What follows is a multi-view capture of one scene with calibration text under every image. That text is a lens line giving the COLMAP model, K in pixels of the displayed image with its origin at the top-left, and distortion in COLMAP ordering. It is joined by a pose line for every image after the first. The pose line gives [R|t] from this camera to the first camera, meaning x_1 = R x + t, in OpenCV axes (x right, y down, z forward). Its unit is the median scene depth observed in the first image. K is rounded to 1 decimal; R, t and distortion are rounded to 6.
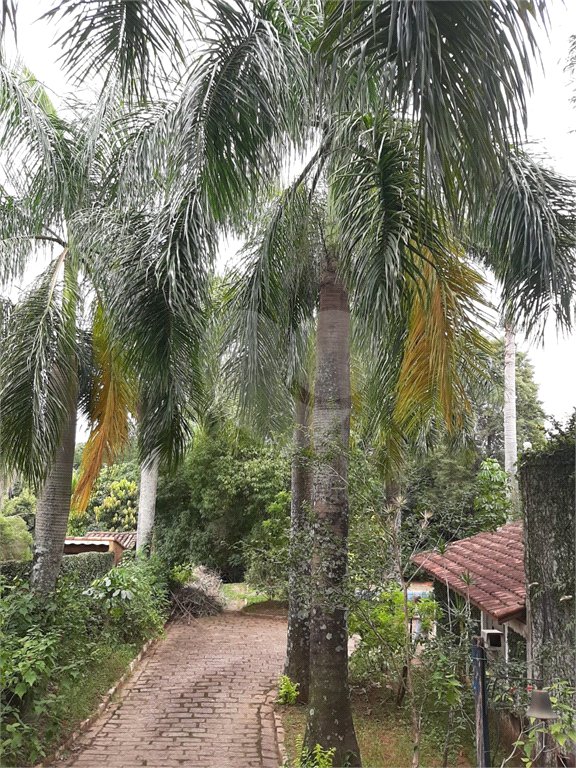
lens RADIAL K [[580.6, 0, 288.0], [0, 580.6, 384.0], [0, 0, 1]] dist [0.036004, -0.096539]
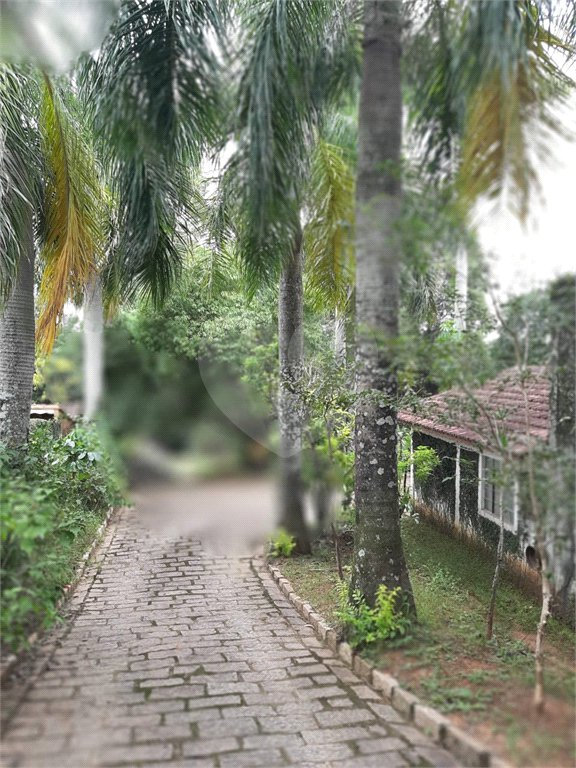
lens RADIAL K [[580.6, 0, 288.0], [0, 580.6, 384.0], [0, 0, 1]] dist [0.036004, -0.096539]
pose [[0.990867, -0.019206, 0.133471, -0.121321], [-0.007324, 0.980679, 0.195489, 0.091370], [-0.134647, -0.194681, 0.971581, 0.133750]]
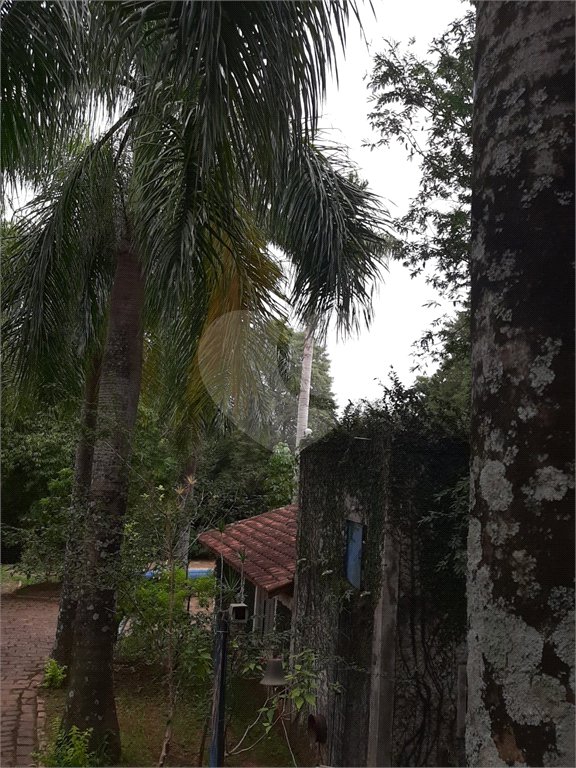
lens RADIAL K [[580.6, 0, 288.0], [0, 580.6, 384.0], [0, 0, 1]] dist [0.036004, -0.096539]
pose [[0.943191, 0.079506, 0.322599, 0.019296], [-0.090294, 0.995742, 0.018590, -0.000187], [-0.319747, -0.046663, 0.946353, -0.002159]]
